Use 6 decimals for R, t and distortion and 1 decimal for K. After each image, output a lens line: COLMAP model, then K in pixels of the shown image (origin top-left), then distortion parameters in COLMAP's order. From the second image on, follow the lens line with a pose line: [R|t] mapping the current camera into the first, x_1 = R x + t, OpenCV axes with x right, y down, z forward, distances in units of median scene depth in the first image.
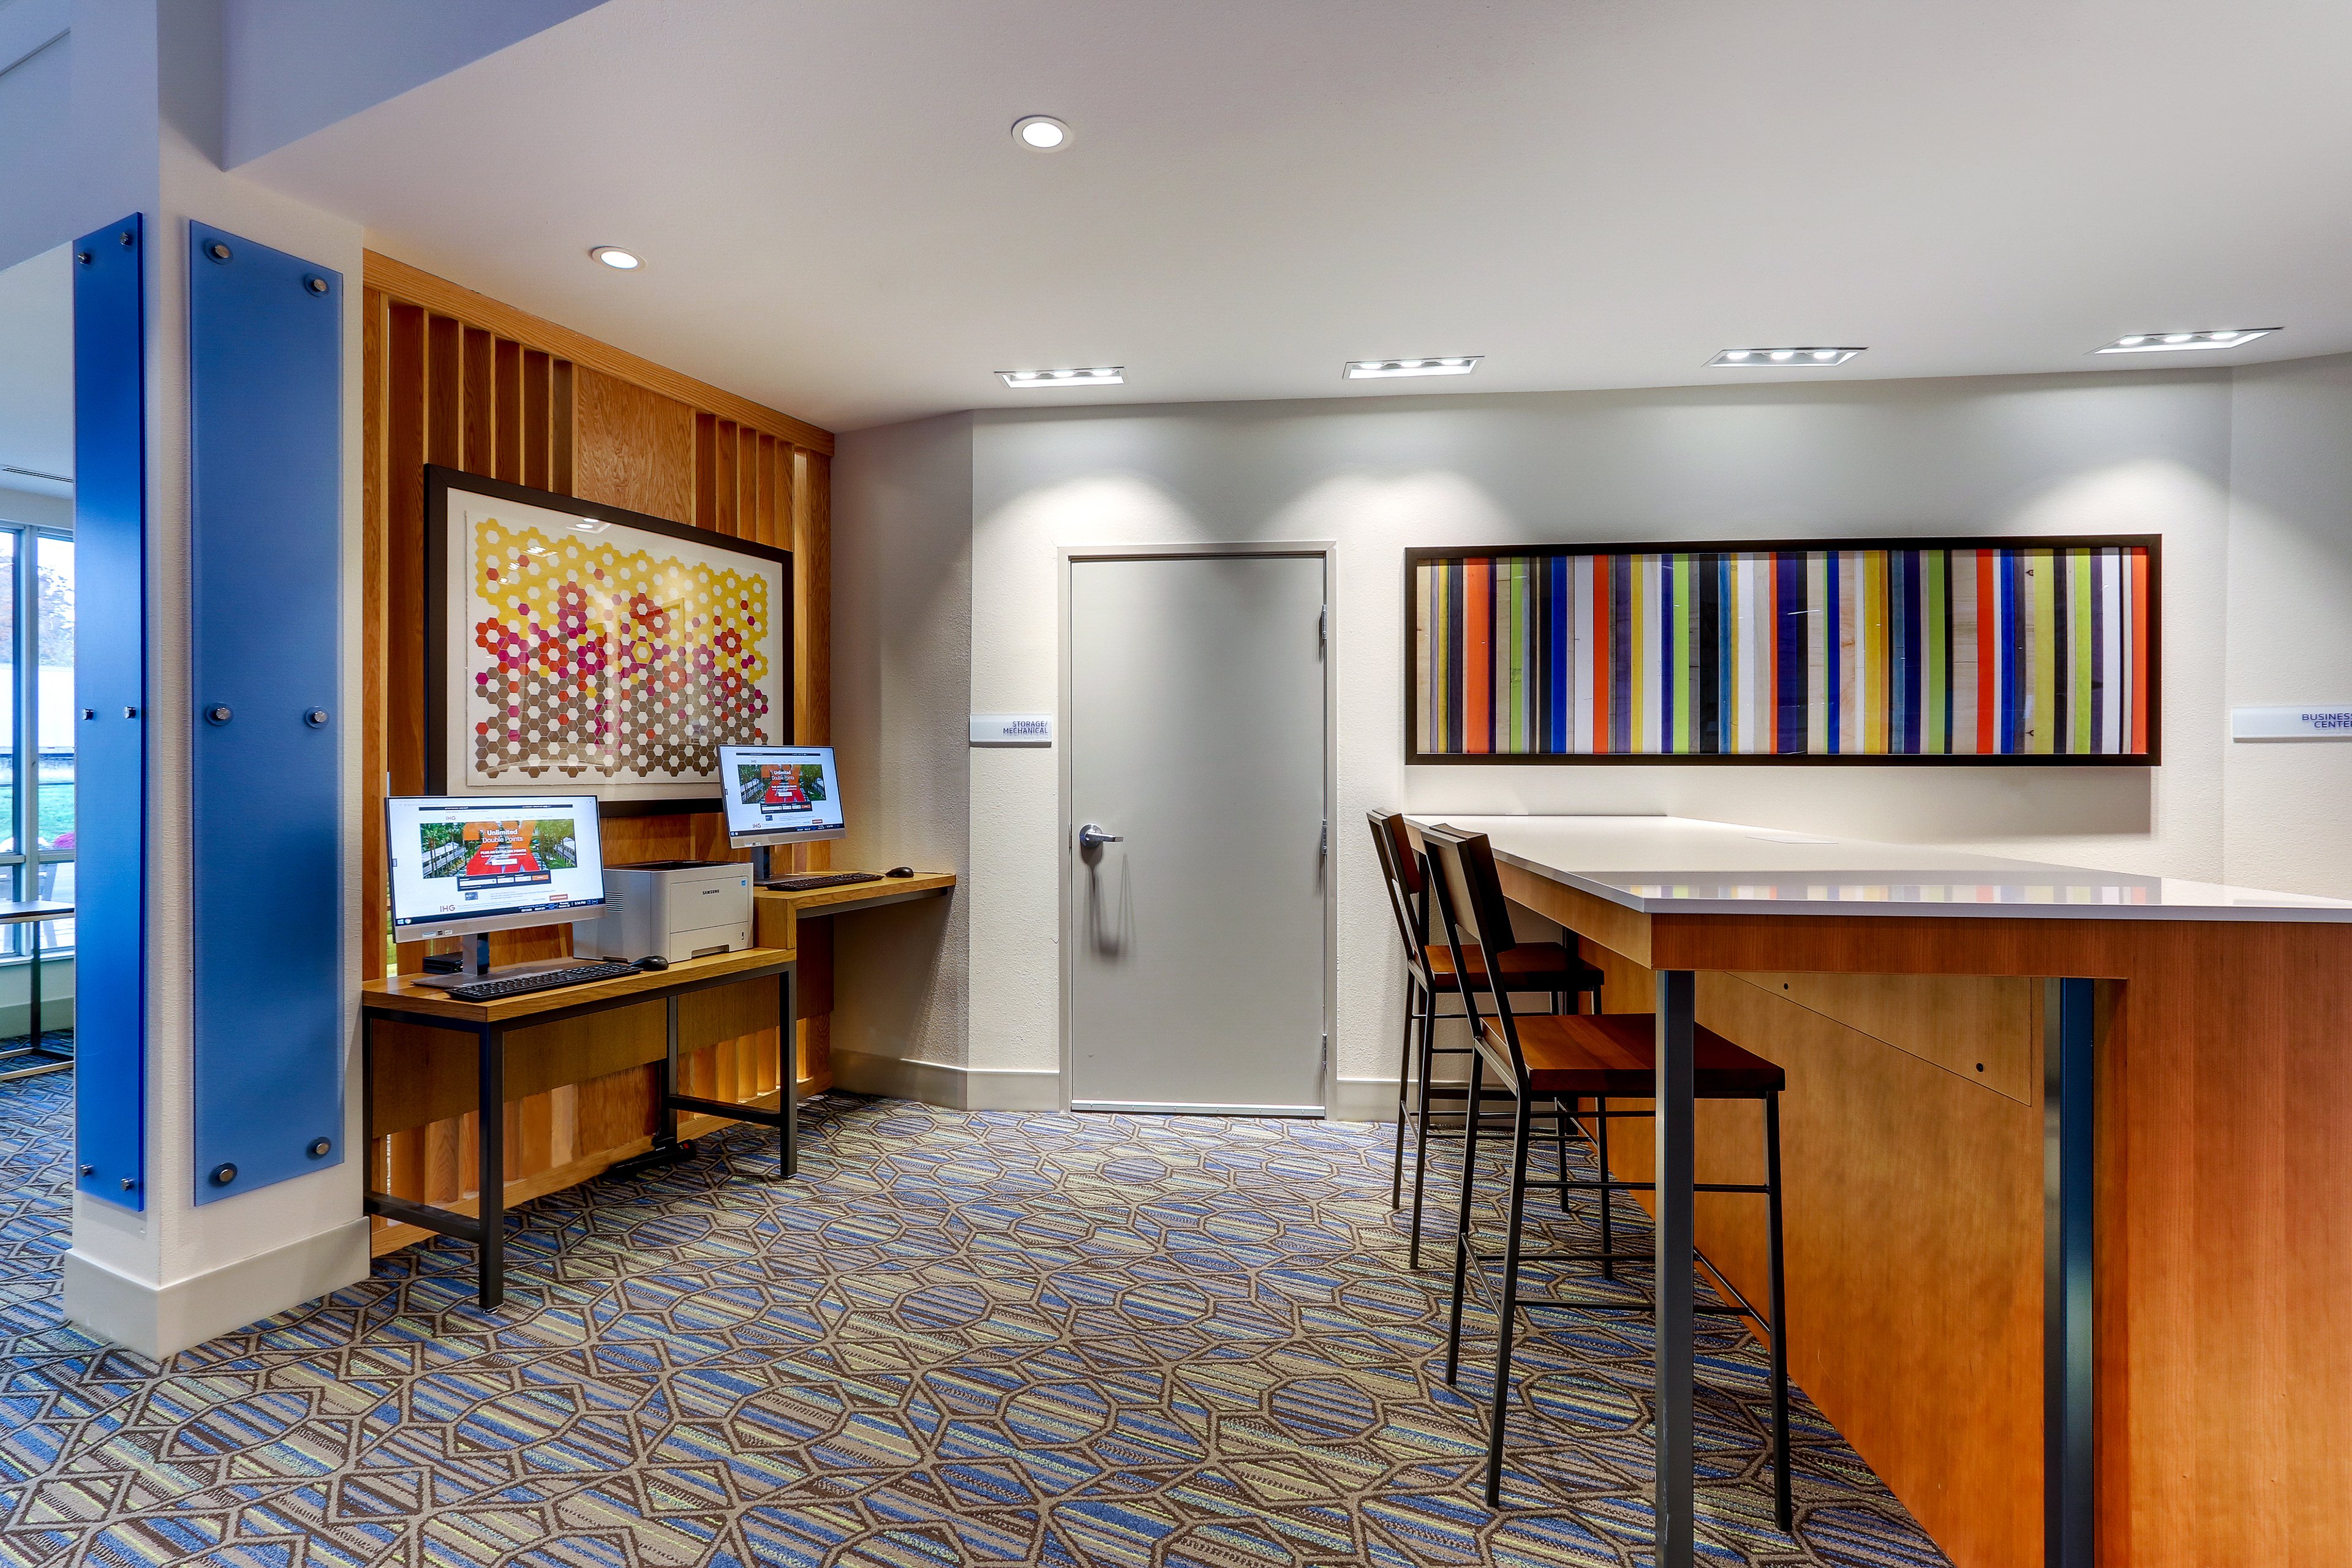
lens RADIAL K [[1082.5, 0, 1176.2], [0, 1082.5, 777.1], [0, 0, 1]] dist [0.000685, 0.001711]
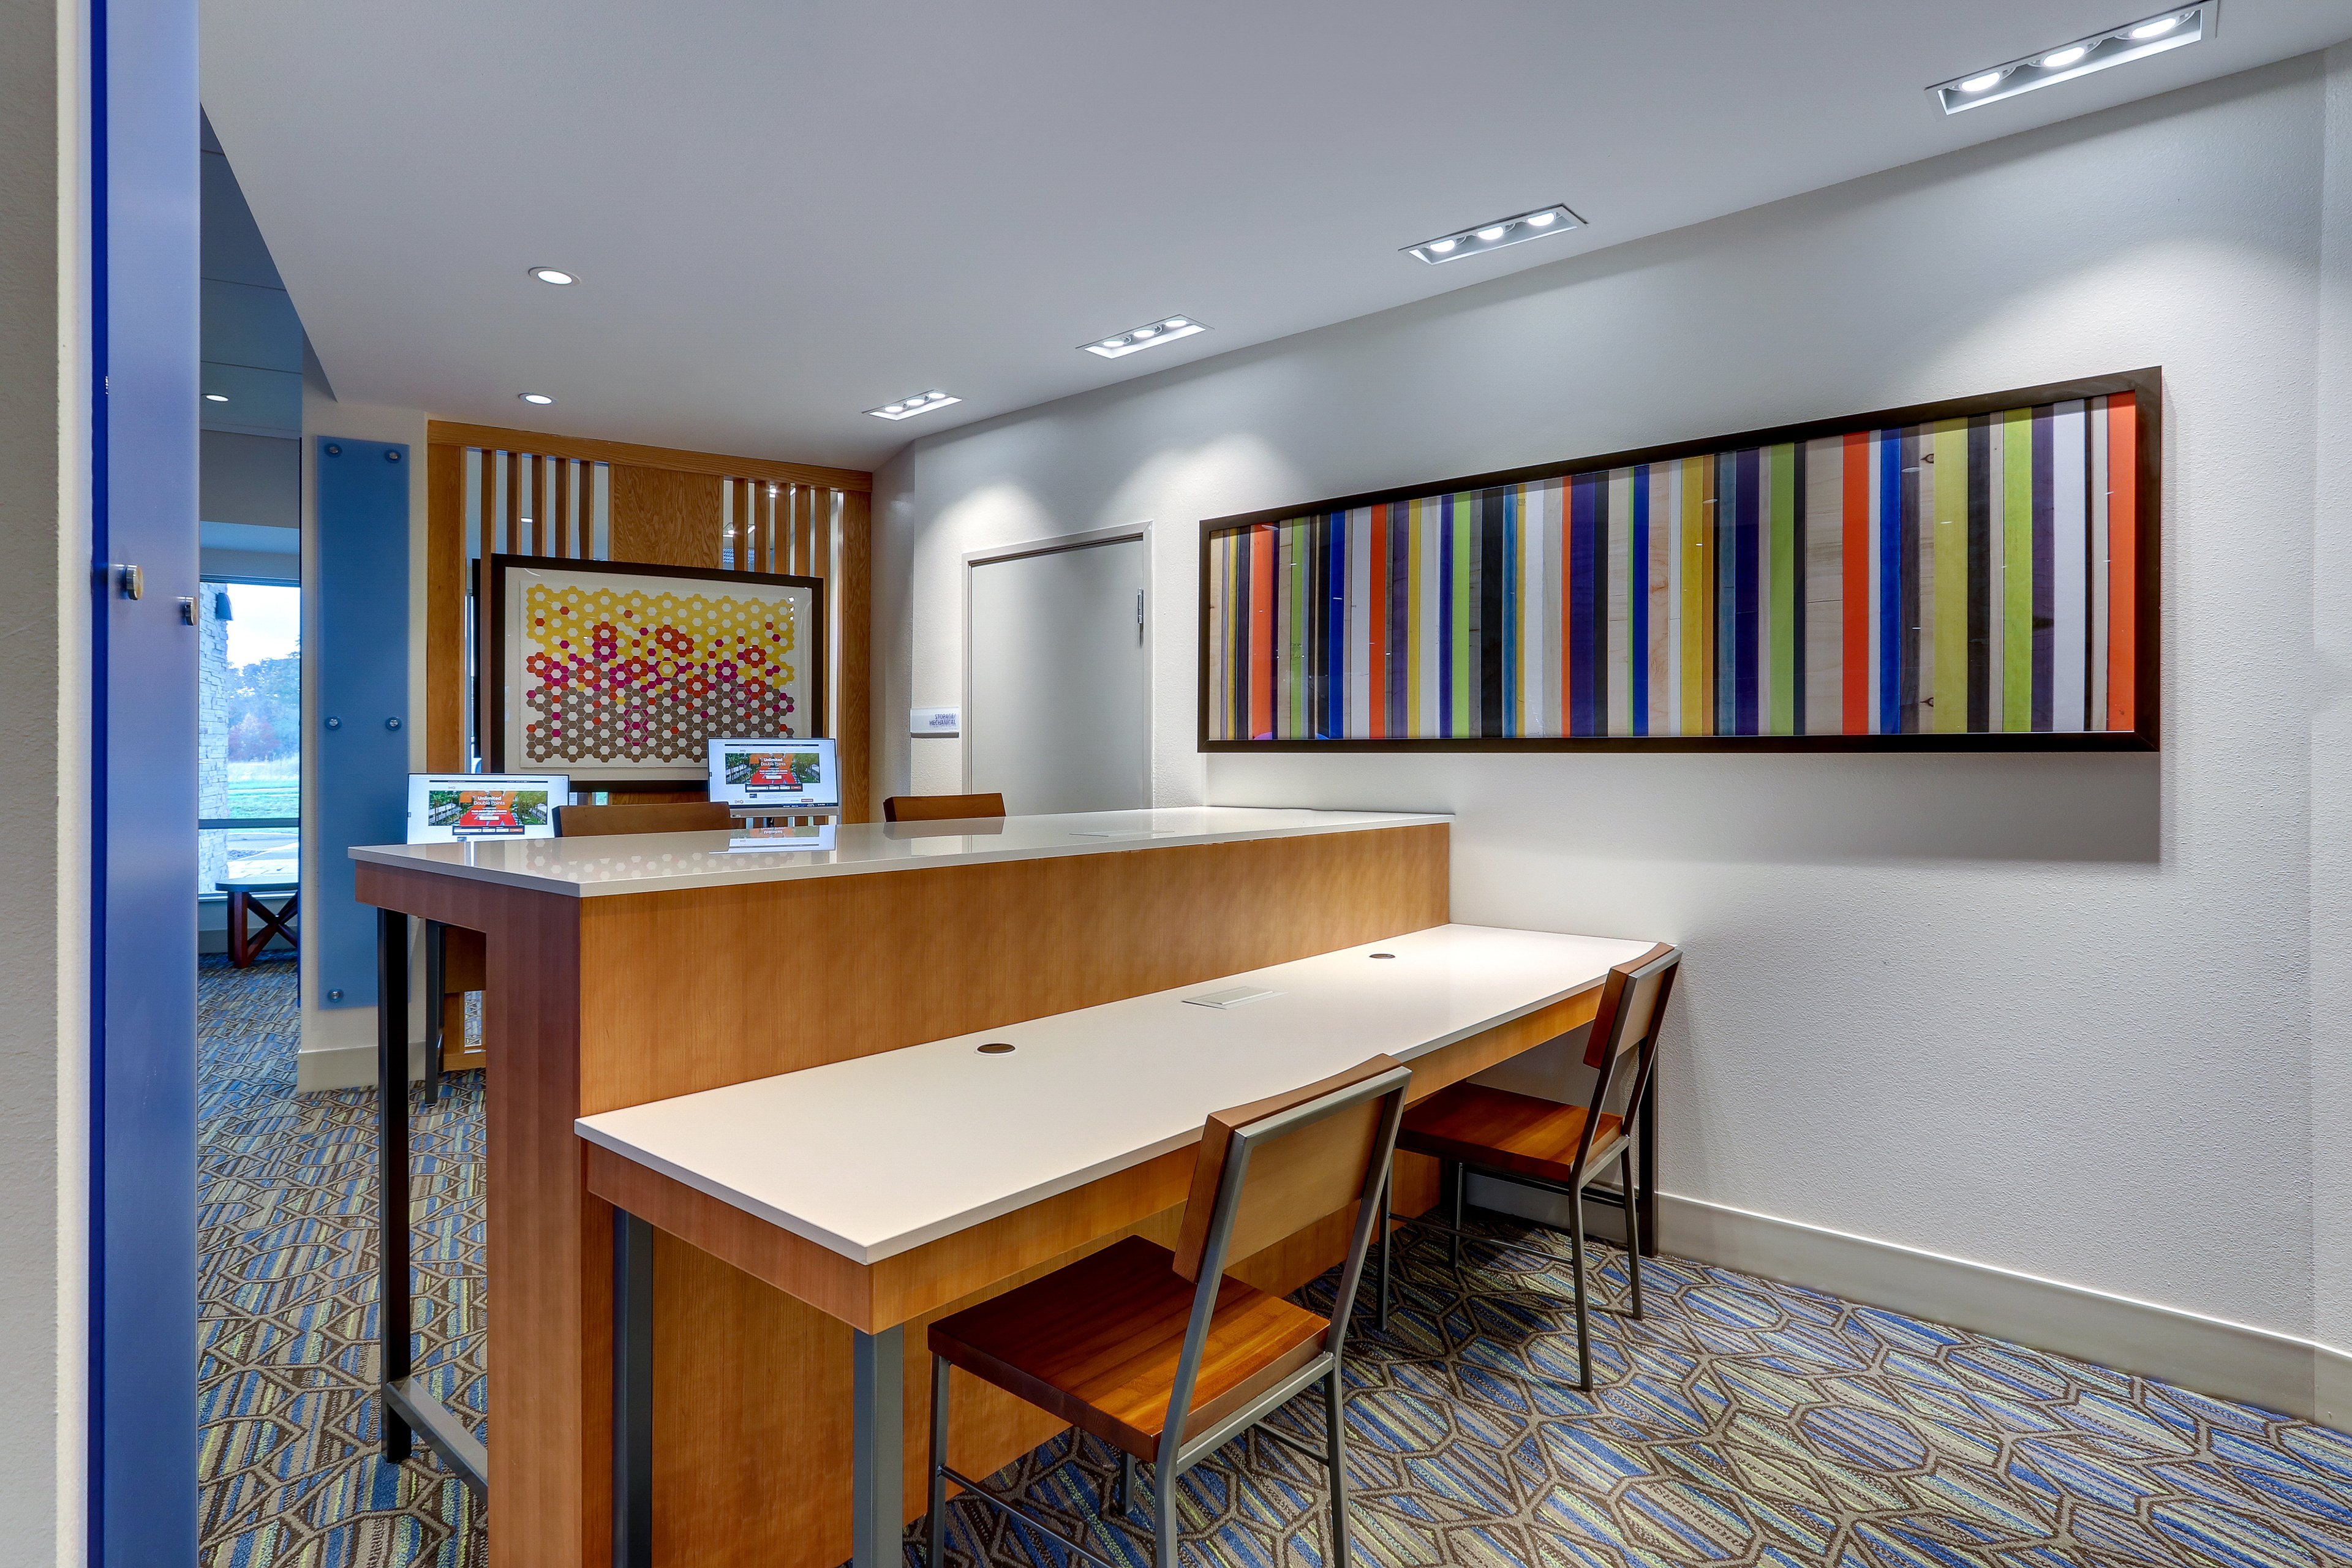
lens RADIAL K [[1219.6, 0, 1221.3], [0, 1219.6, 770.6], [0, 0, 1]] dist [-0.012029, 0.003153]
pose [[0.821427, 0.006158, -0.570281, 0.852303], [-0.006977, 0.999975, 0.000747, 0.003430], [0.570271, 0.003365, 0.821450, 0.149083]]
